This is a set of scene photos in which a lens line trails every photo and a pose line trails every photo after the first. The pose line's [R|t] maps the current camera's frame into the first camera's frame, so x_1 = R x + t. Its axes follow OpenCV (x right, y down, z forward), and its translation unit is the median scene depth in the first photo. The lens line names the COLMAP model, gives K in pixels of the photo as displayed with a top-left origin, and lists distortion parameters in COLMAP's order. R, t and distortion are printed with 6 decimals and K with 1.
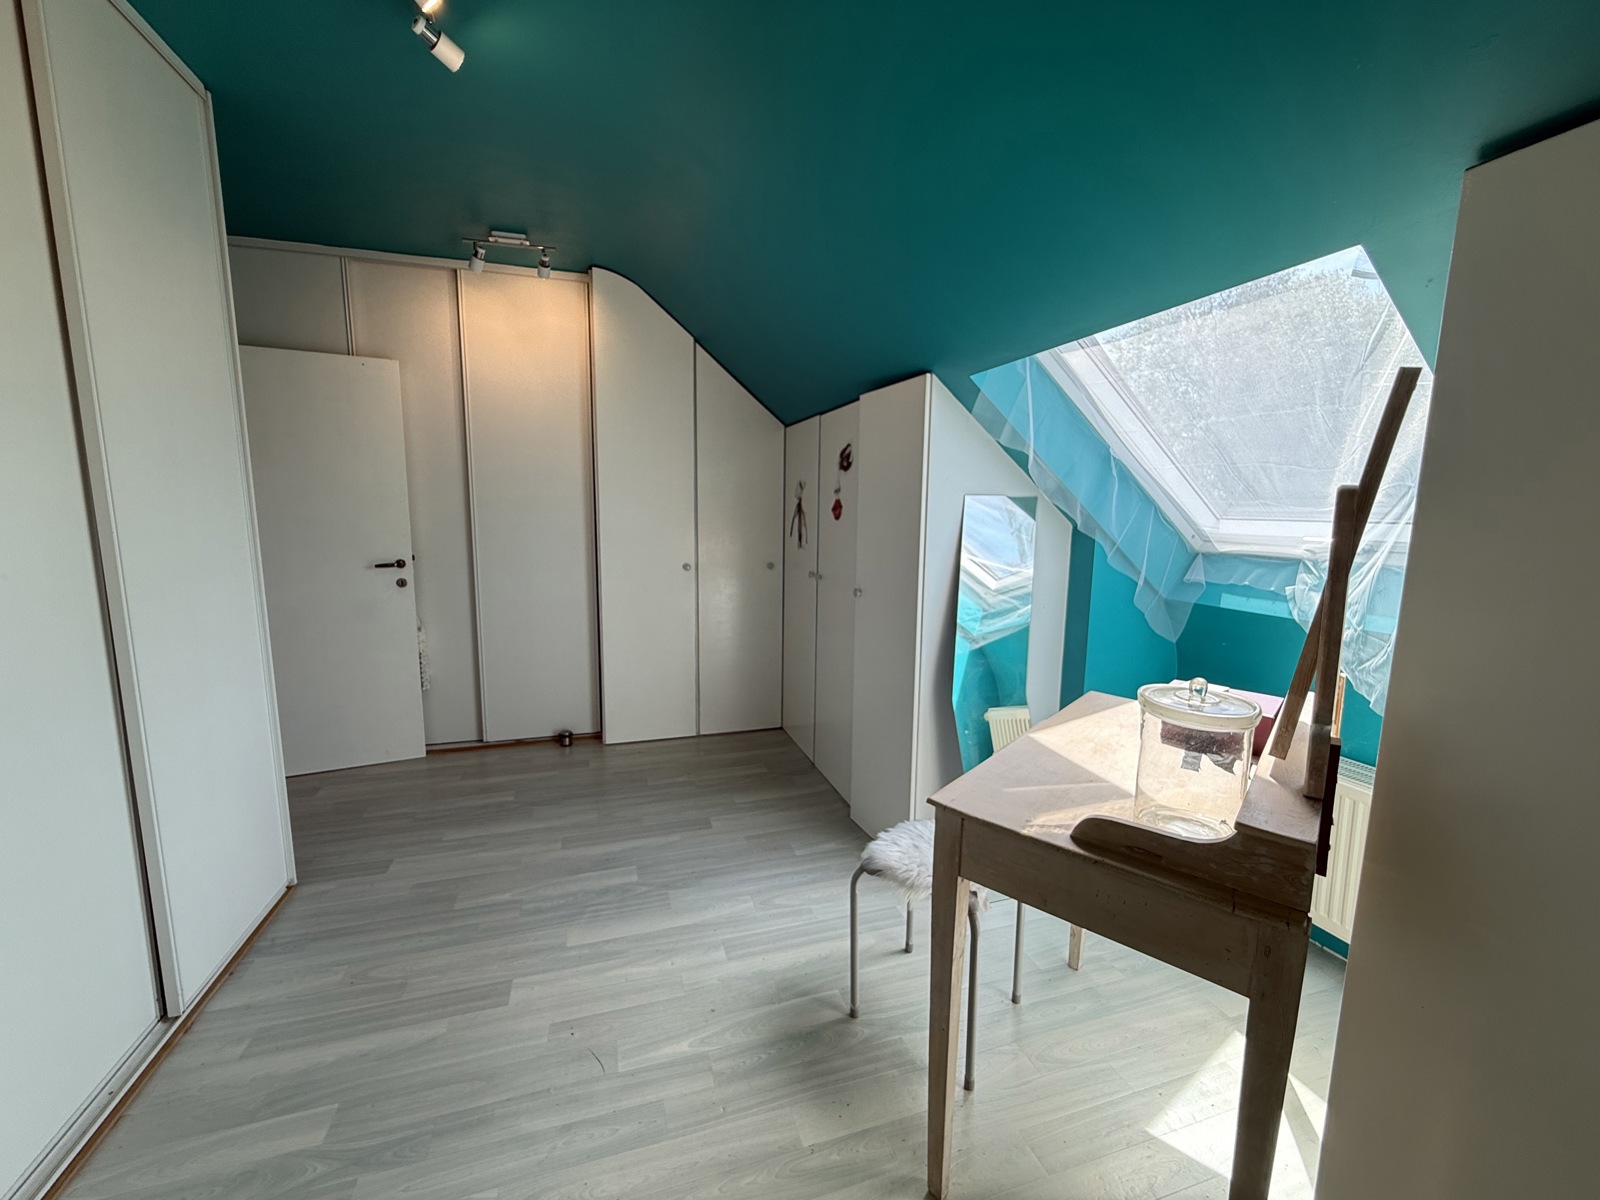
lens RADIAL K [[638.1, 0, 798.8], [0, 638.1, 595.4], [0, 0, 1]] dist [-0.000366, 0.000235]
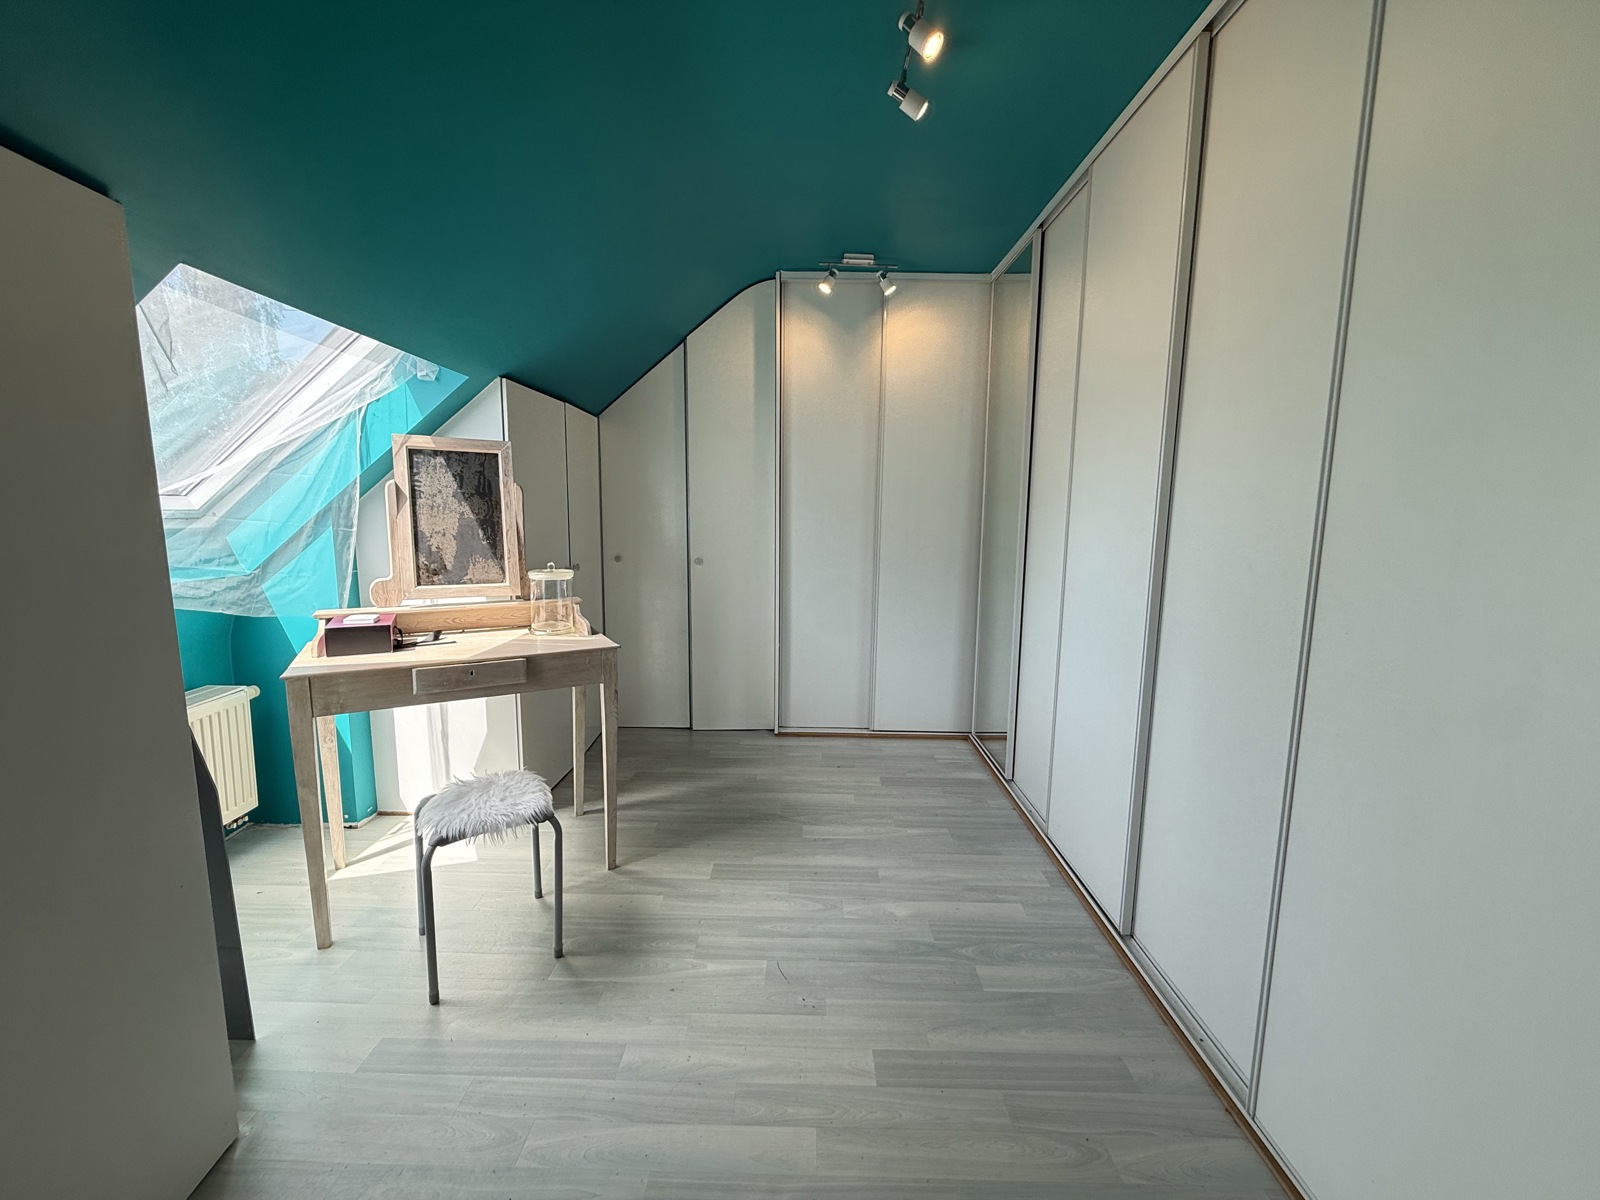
lens RADIAL K [[638.1, 0, 798.8], [0, 638.1, 595.4], [0, 0, 1]] dist [-0.000366, 0.000235]
pose [[-0.949029, -0.070285, 0.307253, -0.647920], [0.013913, 0.964528, 0.263613, -0.236913], [-0.314882, 0.254451, -0.914387, 1.866197]]
